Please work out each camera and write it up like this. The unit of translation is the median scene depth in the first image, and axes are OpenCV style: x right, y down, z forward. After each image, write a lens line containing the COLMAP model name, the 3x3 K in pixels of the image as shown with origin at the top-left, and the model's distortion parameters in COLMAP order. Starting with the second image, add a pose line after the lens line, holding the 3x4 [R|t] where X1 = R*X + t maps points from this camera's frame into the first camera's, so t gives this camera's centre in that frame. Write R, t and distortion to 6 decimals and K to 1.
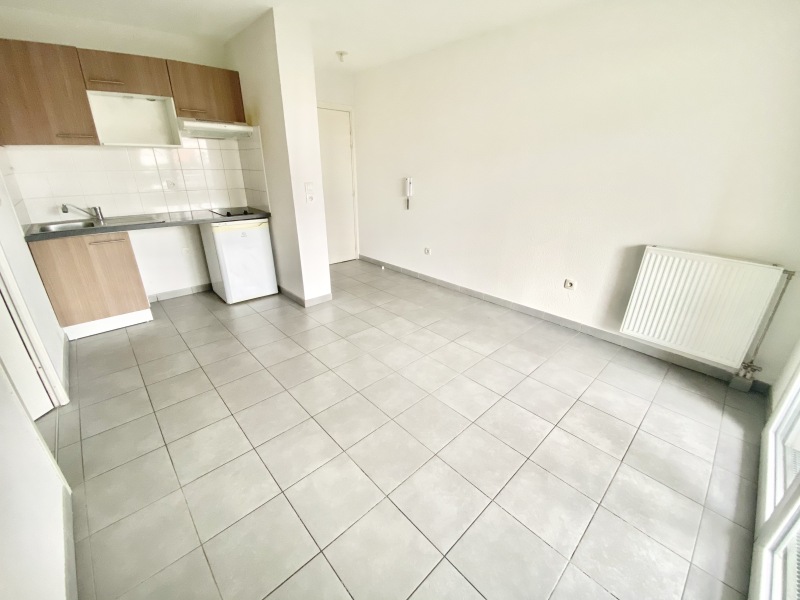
lens RADIAL K [[331.4, 0, 400.0], [0, 331.4, 300.0], [0, 0, 1]] dist [0.048861, -0.031692]
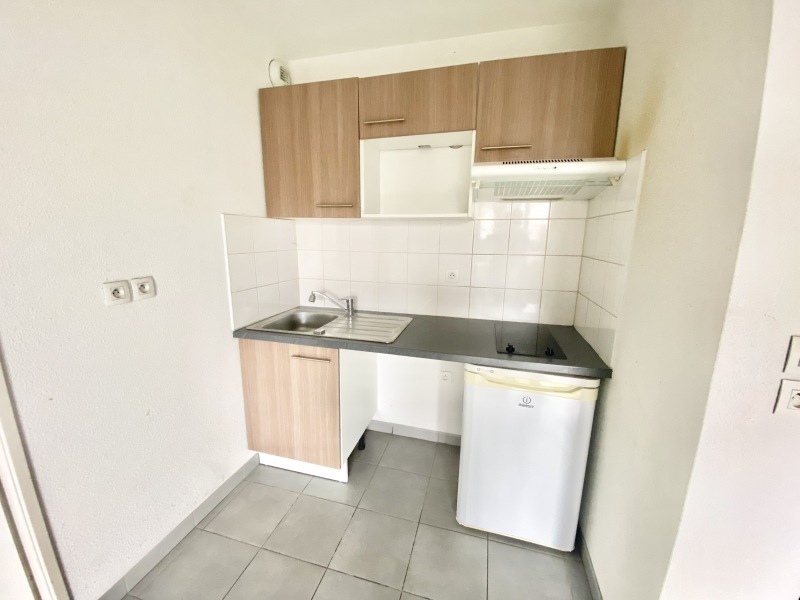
lens RADIAL K [[320.3, 0, 397.6], [0, 320.3, 292.4], [0, 0, 1]] dist [0.012458, -0.027208]
pose [[0.515885, 0.160307, -0.841525, -0.258109], [-0.323933, 0.945901, -0.018393, -0.298194], [0.793051, 0.282086, 0.539905, 0.681998]]
